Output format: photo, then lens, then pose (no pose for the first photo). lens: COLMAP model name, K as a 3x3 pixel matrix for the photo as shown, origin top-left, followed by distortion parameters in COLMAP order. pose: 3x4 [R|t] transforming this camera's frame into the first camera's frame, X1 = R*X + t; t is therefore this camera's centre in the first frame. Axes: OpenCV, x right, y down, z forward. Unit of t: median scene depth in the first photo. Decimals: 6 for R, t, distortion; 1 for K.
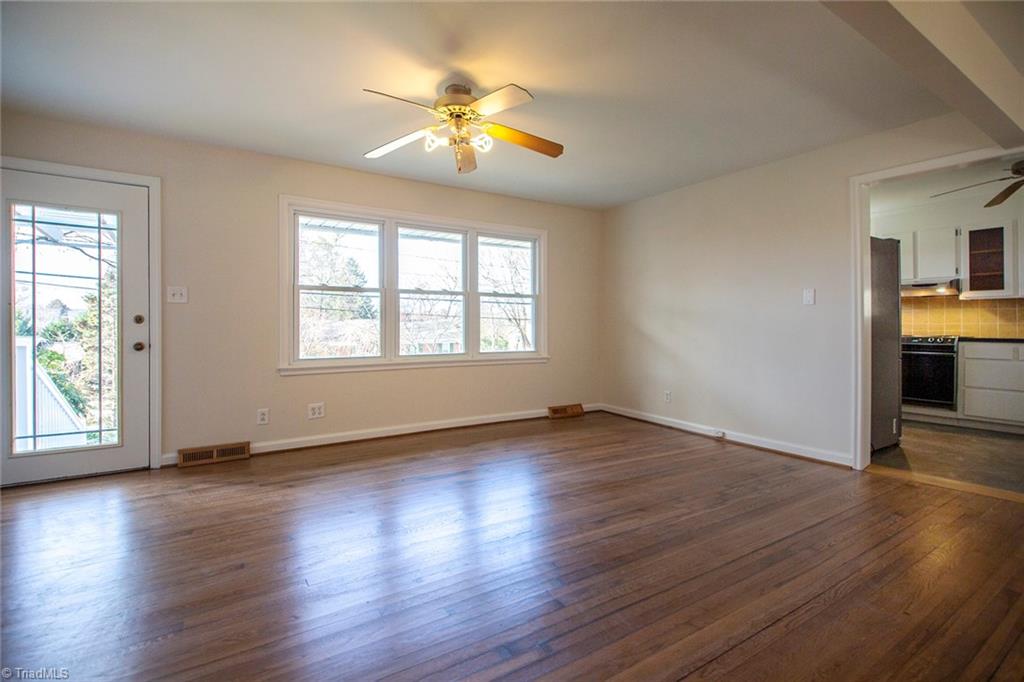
lens RADIAL K [[486.5, 0, 516.2], [0, 486.5, 331.5], [0, 0, 1]] dist [-0.013612, -0.000276]
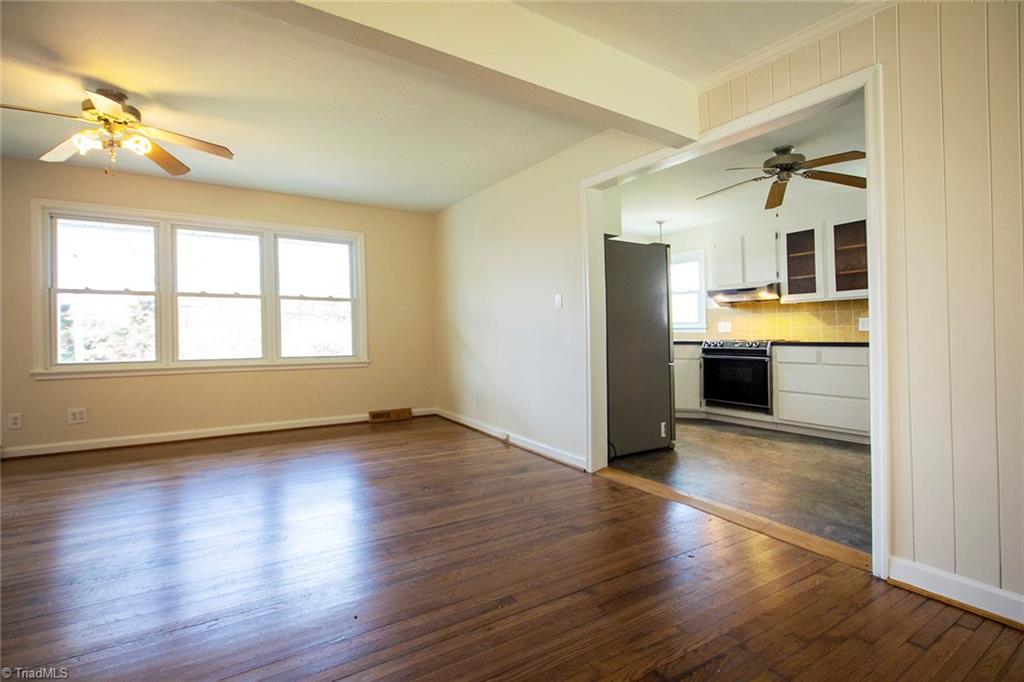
lens RADIAL K [[493.2, 0, 512.0], [0, 493.2, 341.0], [0, 0, 1]] dist [0.028479, -0.033642]
pose [[0.999816, -0.001088, 0.019151, 0.360663], [0.000943, 0.999971, 0.007588, 0.003484], [-0.019159, -0.007568, 0.999788, -0.018182]]
